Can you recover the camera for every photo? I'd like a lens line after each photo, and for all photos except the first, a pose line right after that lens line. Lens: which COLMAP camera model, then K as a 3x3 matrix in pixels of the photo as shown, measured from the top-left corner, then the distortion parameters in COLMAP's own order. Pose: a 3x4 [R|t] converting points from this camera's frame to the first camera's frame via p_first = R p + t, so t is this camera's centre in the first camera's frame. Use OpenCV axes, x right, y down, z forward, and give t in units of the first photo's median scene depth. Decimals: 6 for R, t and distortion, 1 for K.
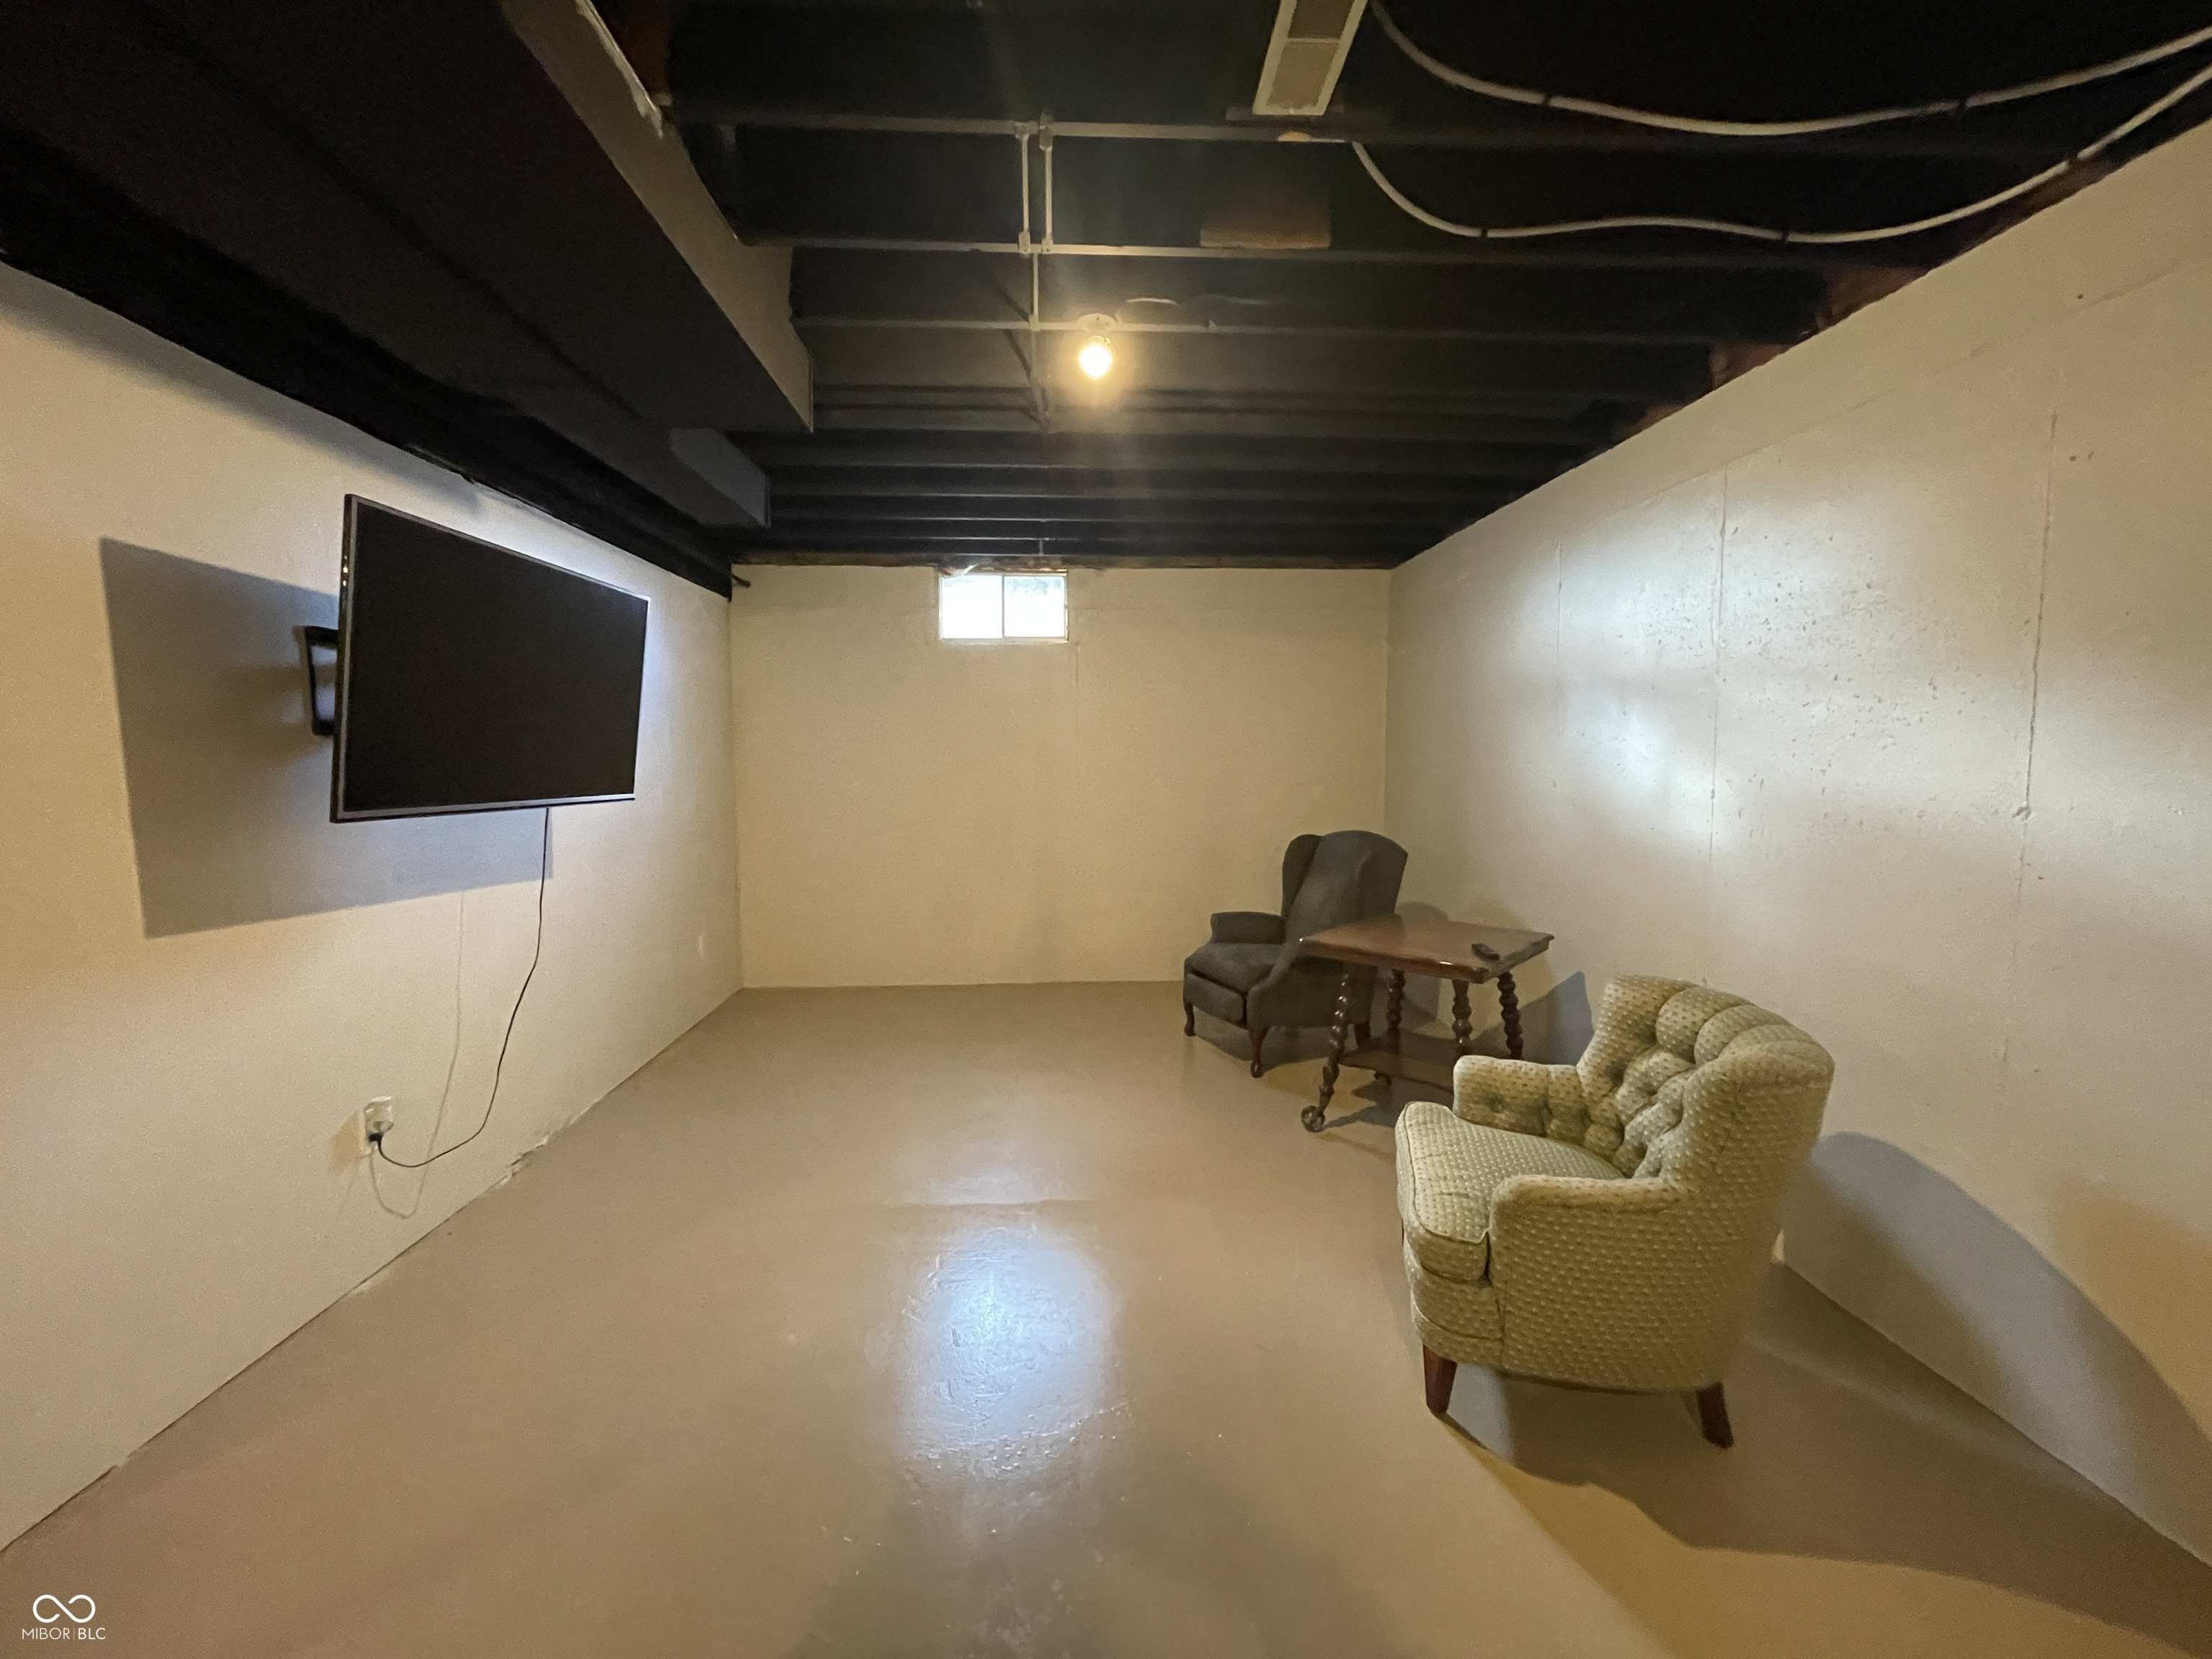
lens RADIAL K [[898.2, 0, 1099.1], [0, 898.2, 831.9], [0, 0, 1]] dist [-0.003731, 0.000220]
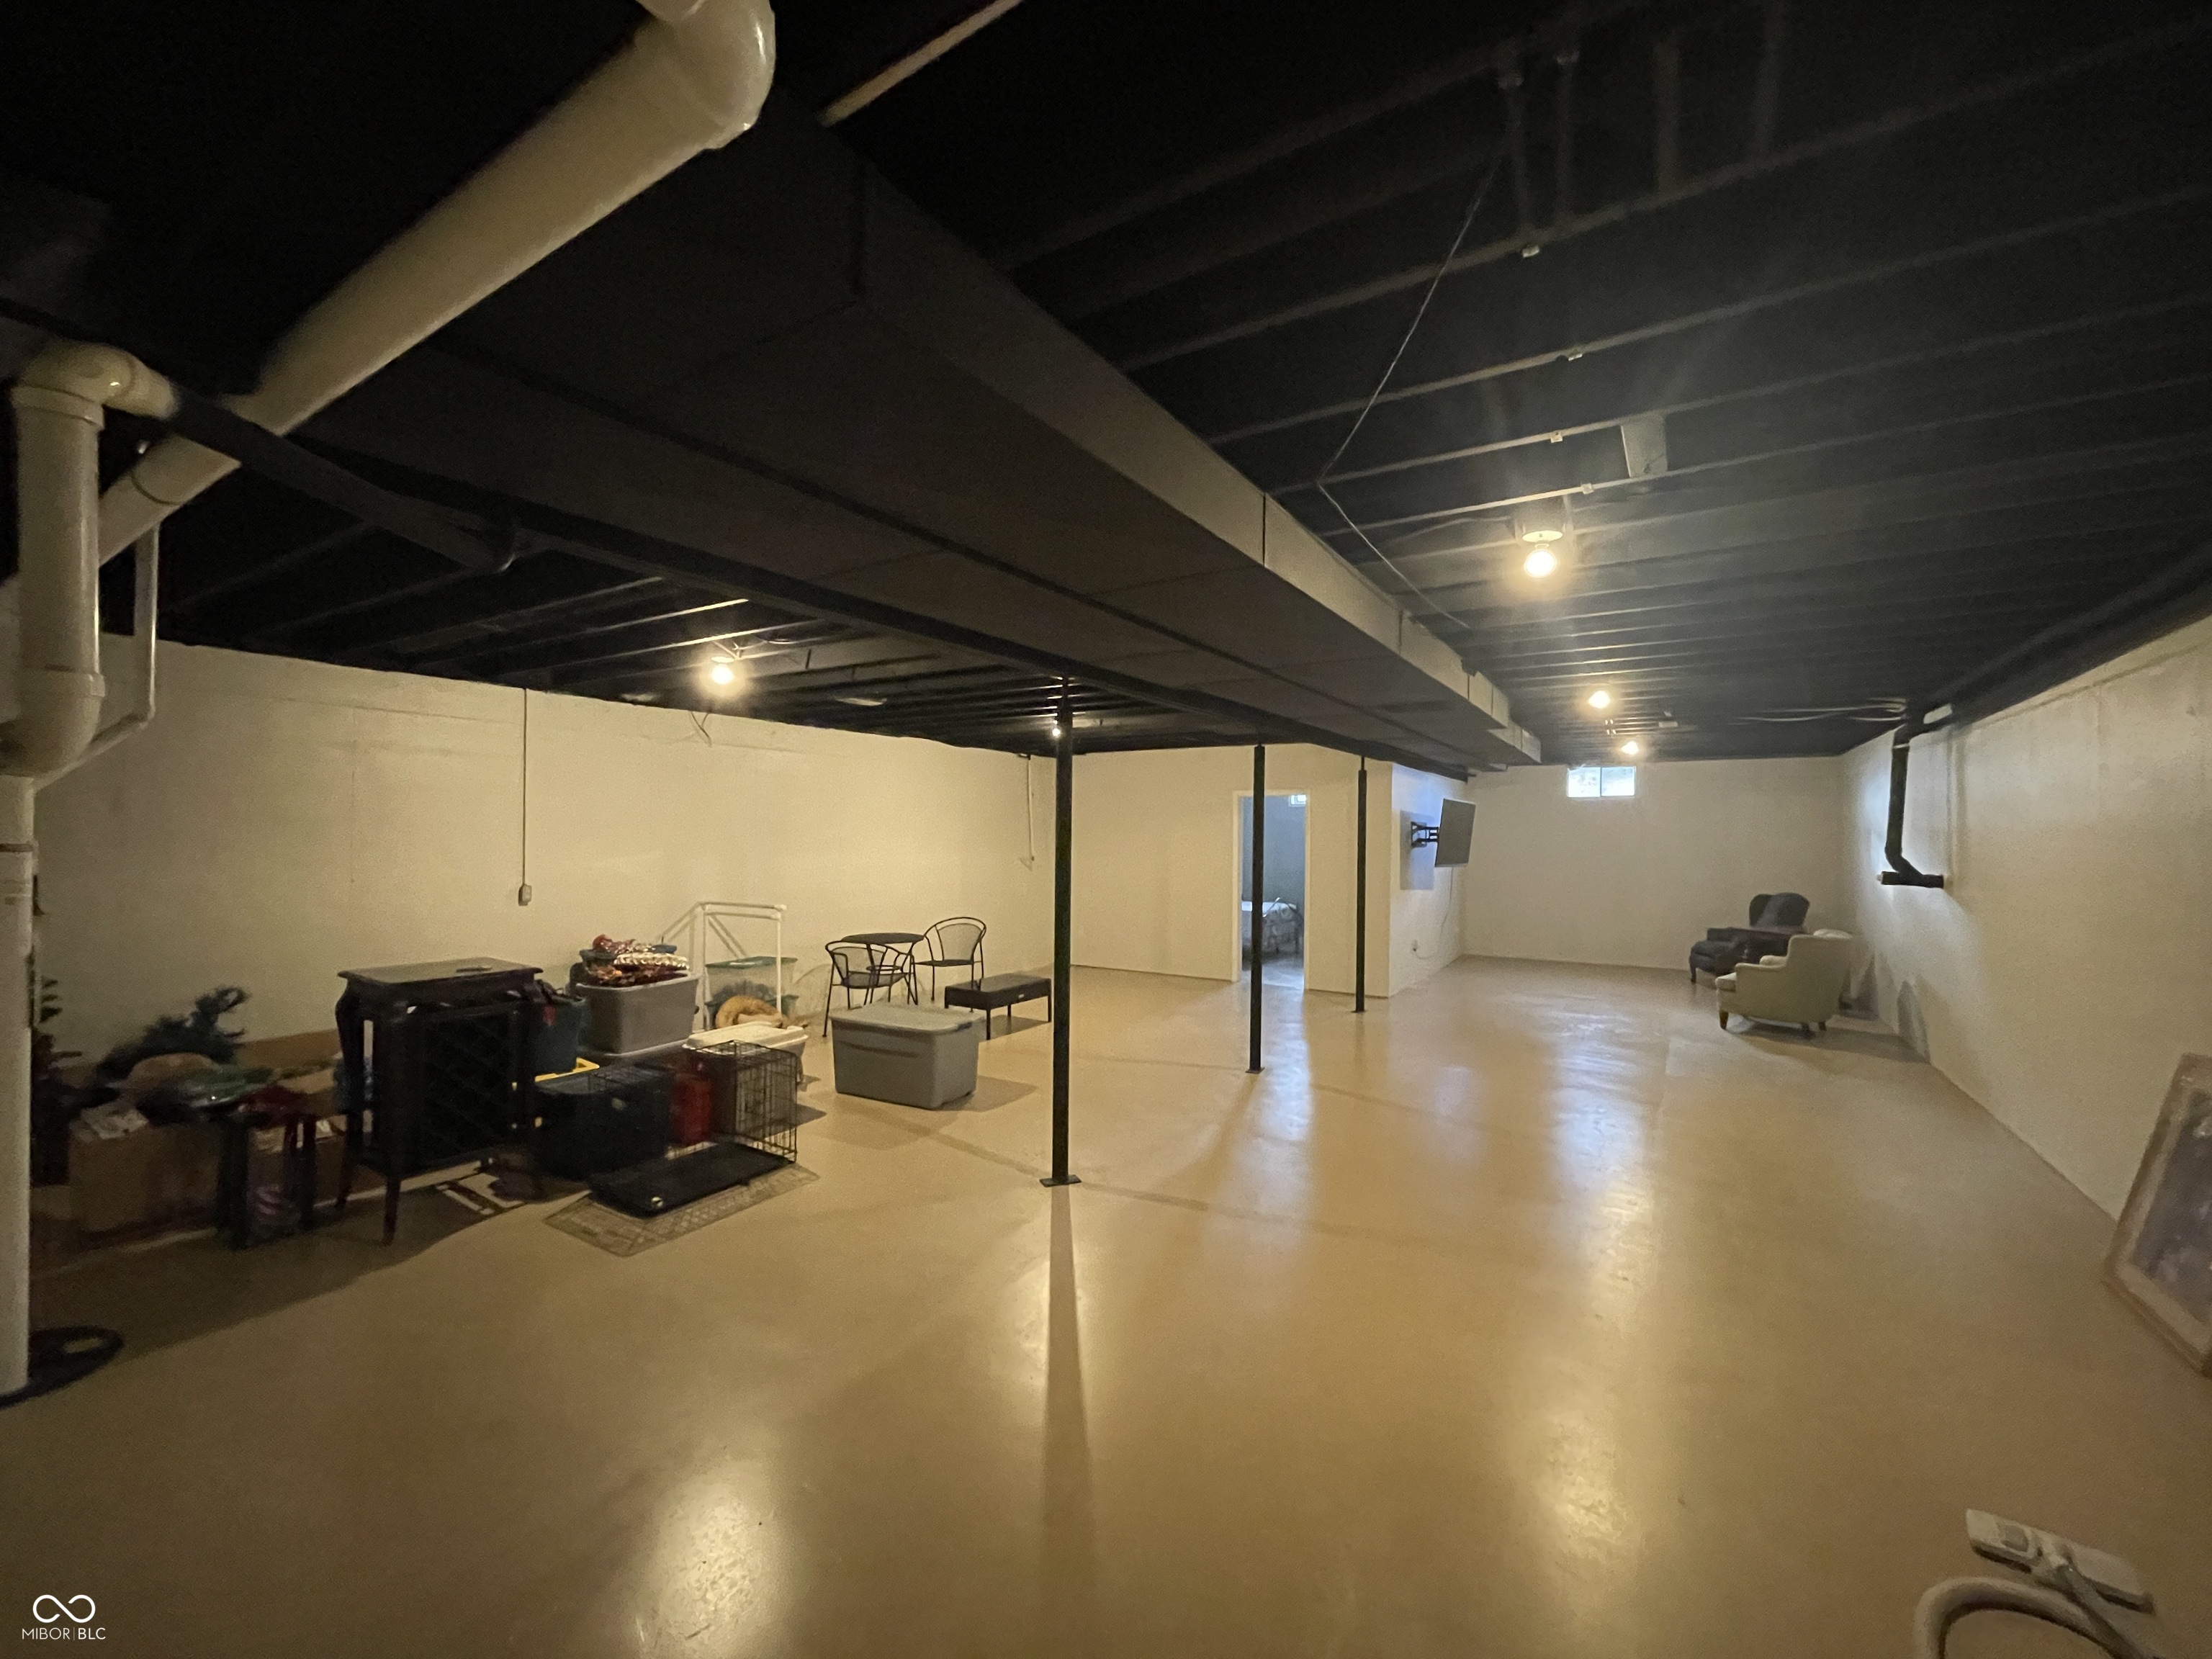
lens RADIAL K [[898.2, 0, 1096.5], [0, 898.2, 832.5], [0, 0, 1]] dist [-0.003731, 0.000220]
pose [[0.809508, 0.006570, -0.587072, 0.200170], [-0.069347, 0.994007, -0.084499, 0.147221], [0.582999, 0.109115, 0.805113, -1.615395]]
